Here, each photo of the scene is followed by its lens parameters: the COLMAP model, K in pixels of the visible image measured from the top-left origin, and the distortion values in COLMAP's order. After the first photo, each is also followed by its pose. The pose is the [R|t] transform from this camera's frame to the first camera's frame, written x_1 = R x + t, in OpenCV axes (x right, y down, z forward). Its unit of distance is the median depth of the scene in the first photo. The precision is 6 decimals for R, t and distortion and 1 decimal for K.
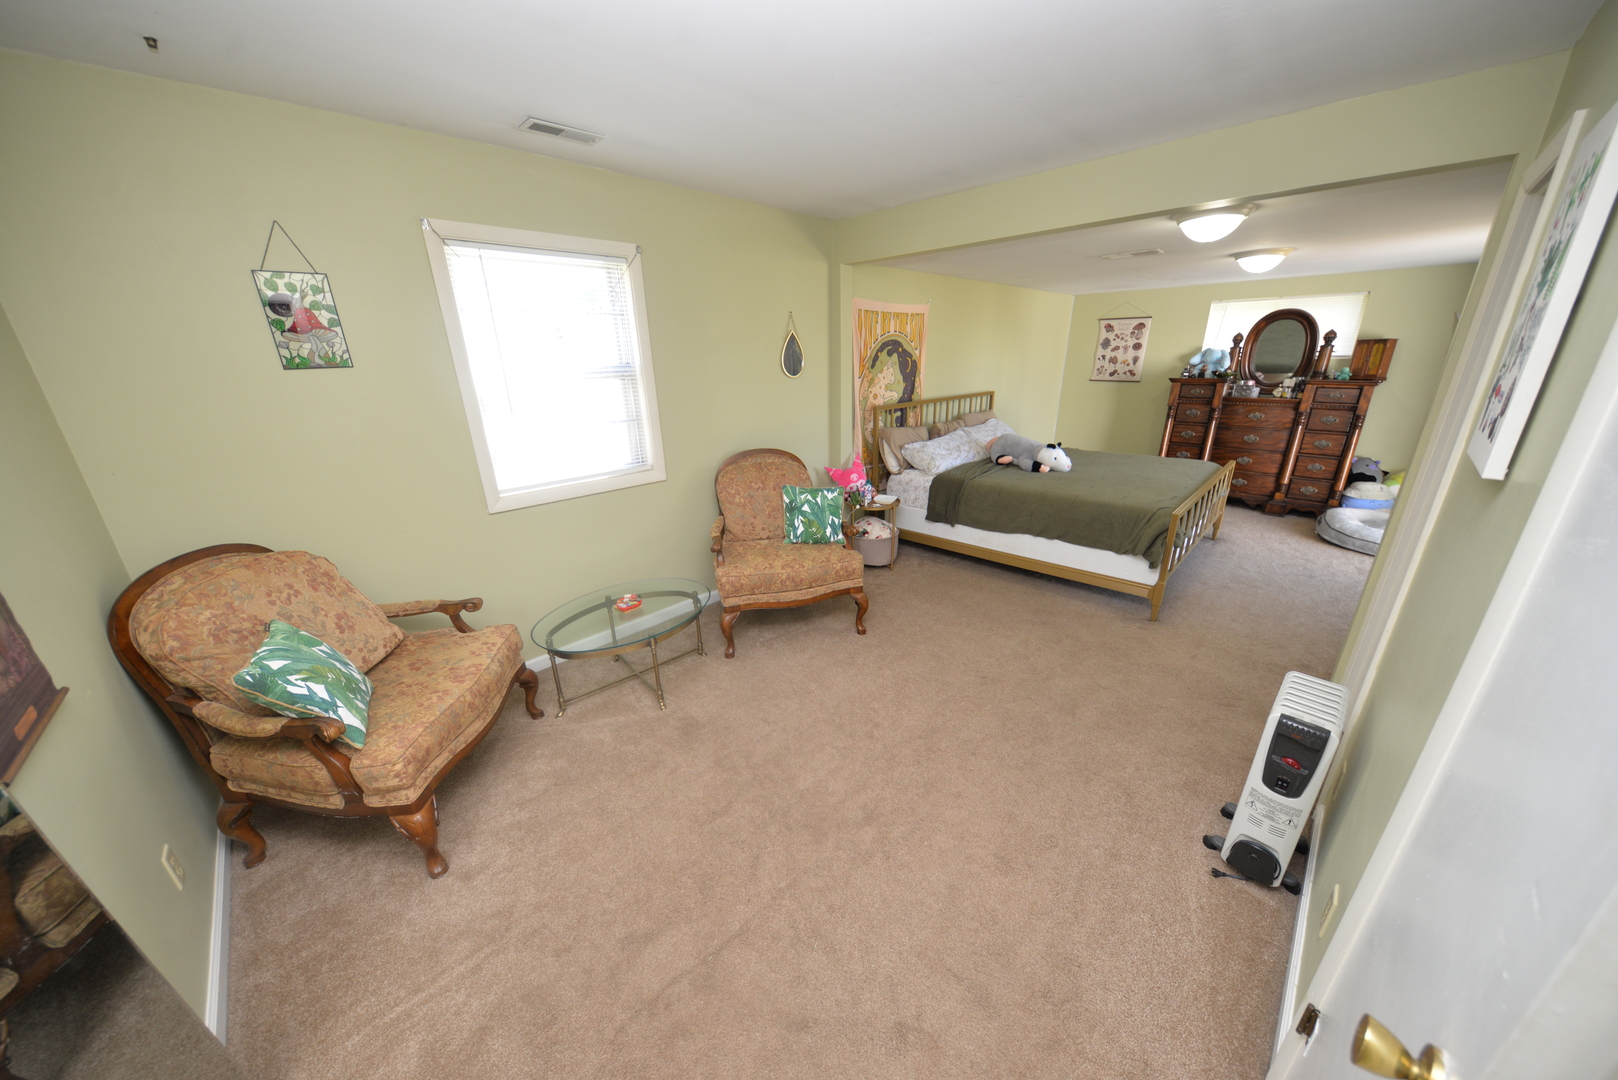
lens RADIAL K [[528.8, 0, 808.7], [0, 528.8, 546.4], [0, 0, 1]] dist [0.002842, -0.005000]
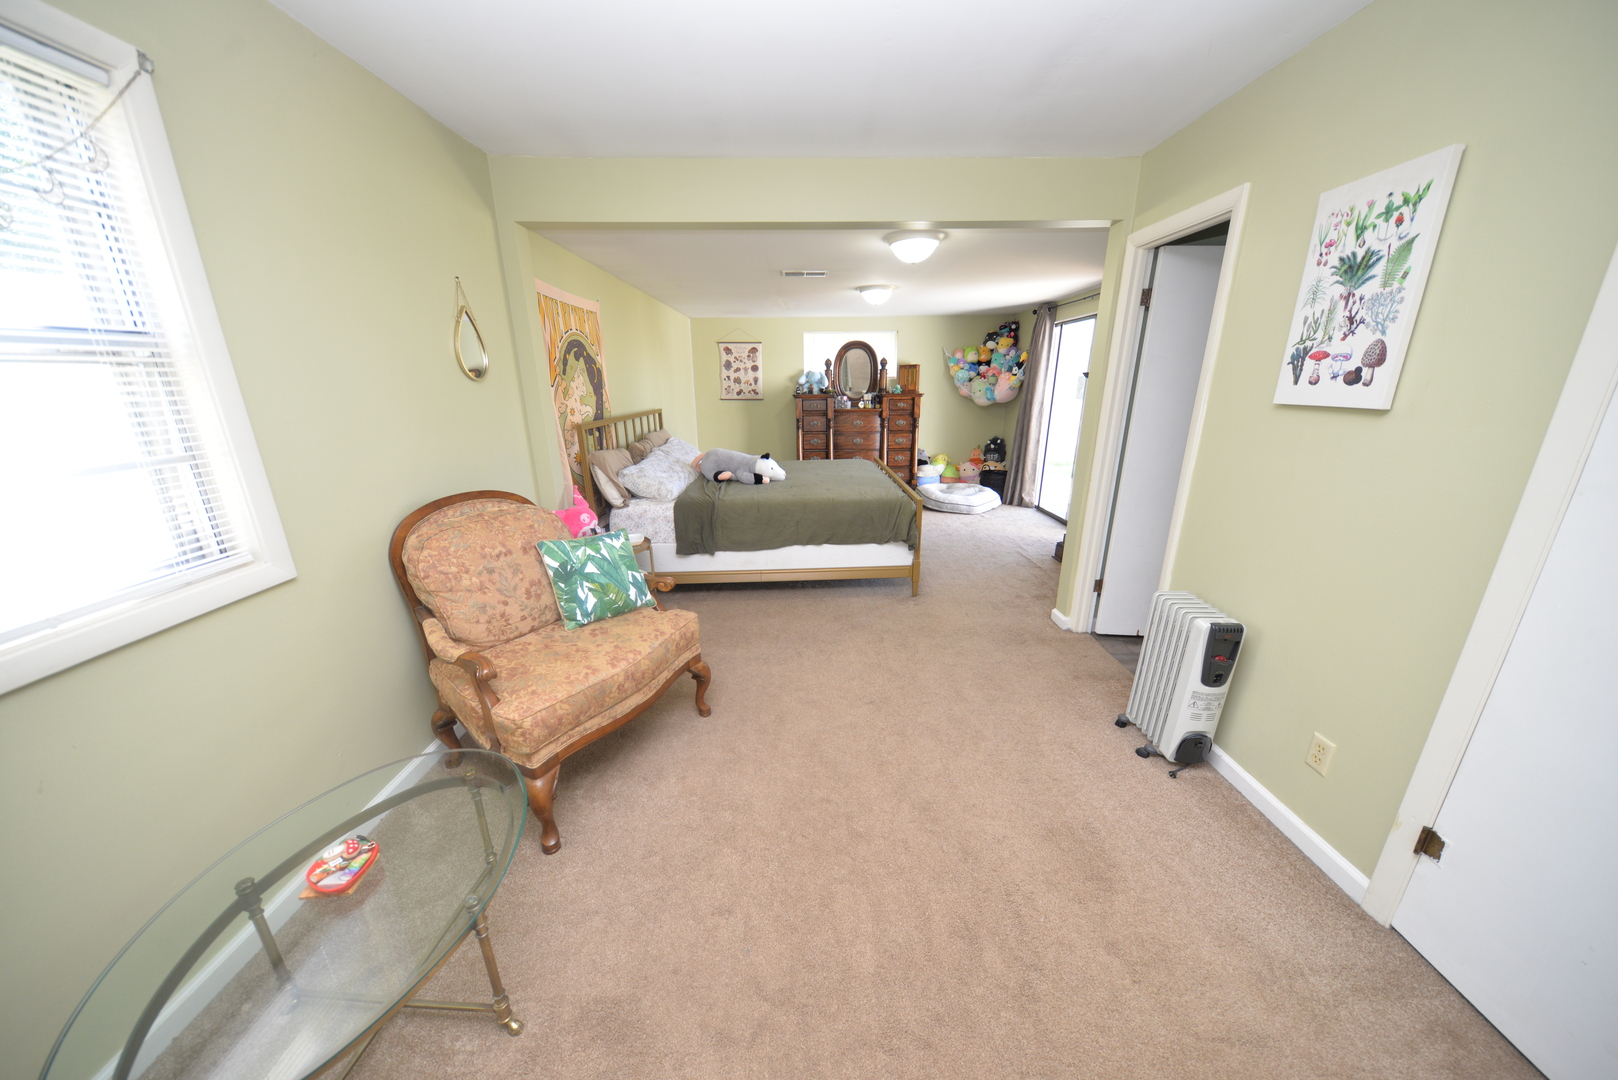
lens RADIAL K [[528.8, 0, 808.7], [0, 528.8, 546.4], [0, 0, 1]] dist [0.002842, -0.005000]
pose [[0.695721, -0.197591, 0.690601, -0.199516], [0.237775, 0.970571, 0.038156, -0.044315], [-0.677816, 0.137662, 0.722229, 0.247736]]
